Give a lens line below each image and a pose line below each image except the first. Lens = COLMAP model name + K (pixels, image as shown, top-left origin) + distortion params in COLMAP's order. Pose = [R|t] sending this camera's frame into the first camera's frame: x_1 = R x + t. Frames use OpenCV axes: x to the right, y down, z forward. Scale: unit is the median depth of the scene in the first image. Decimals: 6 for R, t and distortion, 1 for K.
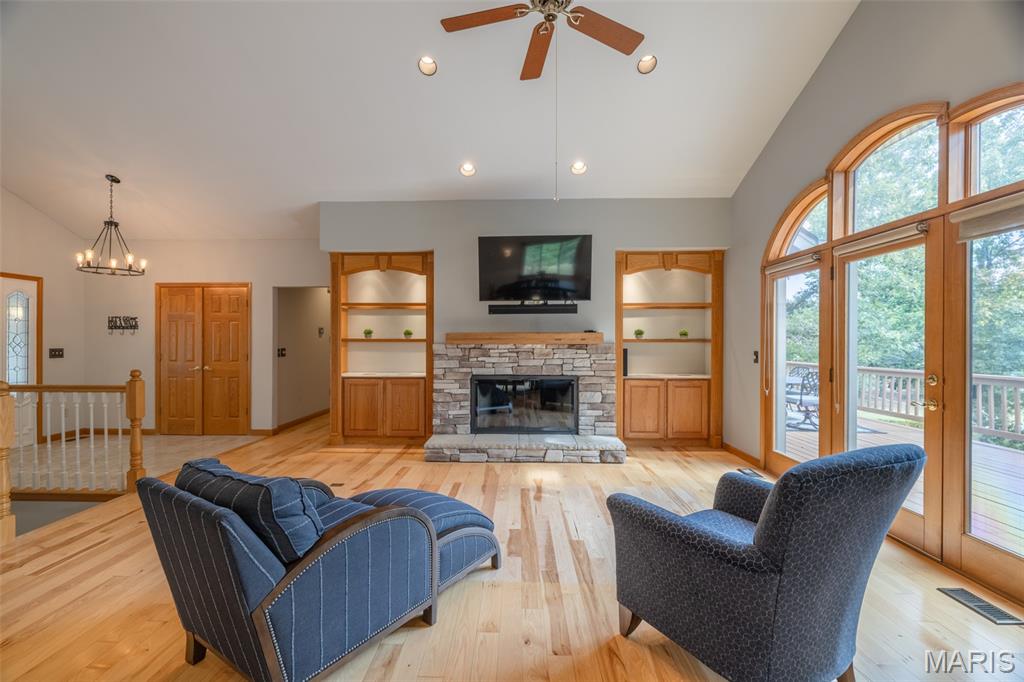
lens RADIAL K [[426.4, 0, 507.9], [0, 426.4, 342.4], [0, 0, 1]] dist [-0.000741, 0.000165]
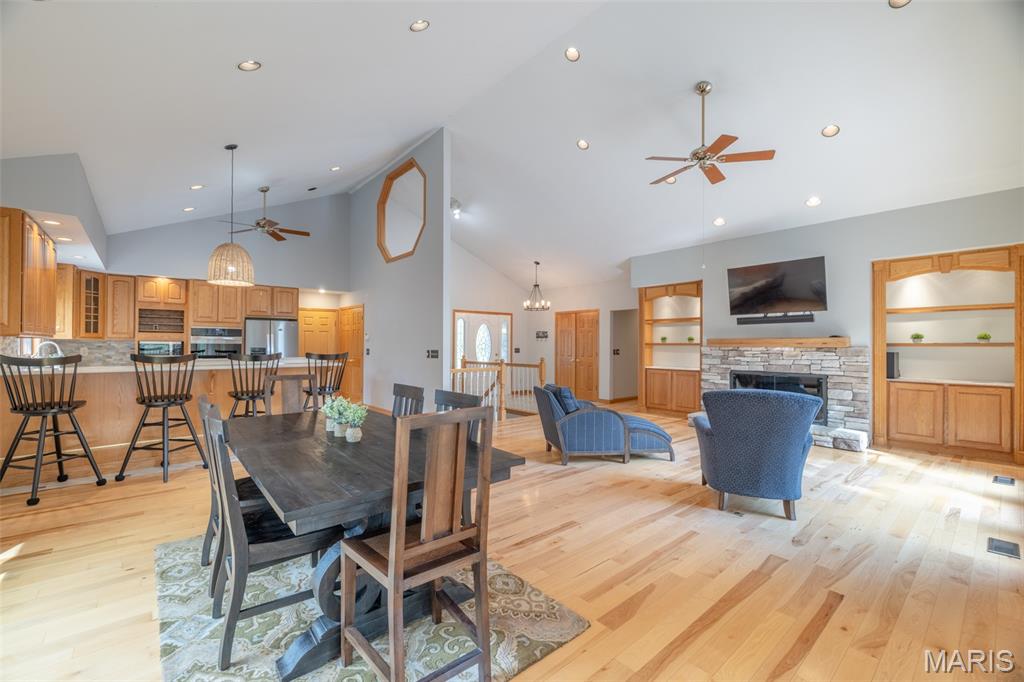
lens RADIAL K [[426.4, 0, 506.0], [0, 426.4, 341.3], [0, 0, 1]] dist [-0.000741, 0.000165]
pose [[0.666900, -0.004360, -0.745134, 0.444776], [-0.006311, 0.999914, -0.011499, 0.005992], [0.745120, 0.012371, 0.666815, -0.418318]]
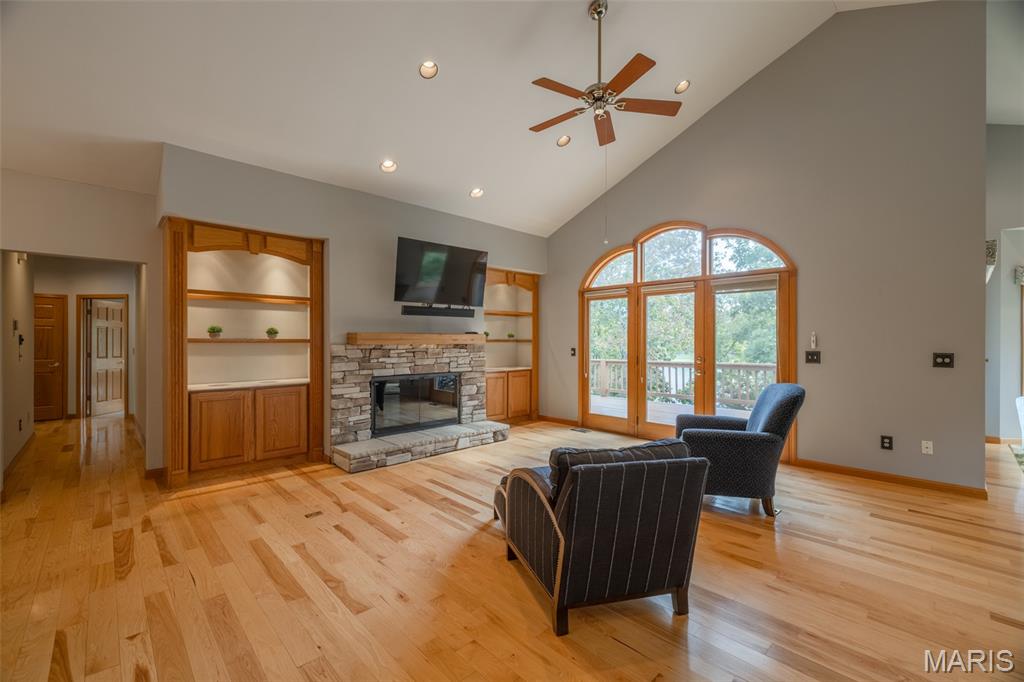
lens RADIAL K [[426.4, 0, 505.8], [0, 426.4, 342.0], [0, 0, 1]] dist [-0.000741, 0.000165]
pose [[0.706088, -0.002746, 0.708119, -0.553768], [0.003546, 0.999994, 0.000342, -0.001205], [-0.708115, 0.002270, 0.706093, 0.111256]]
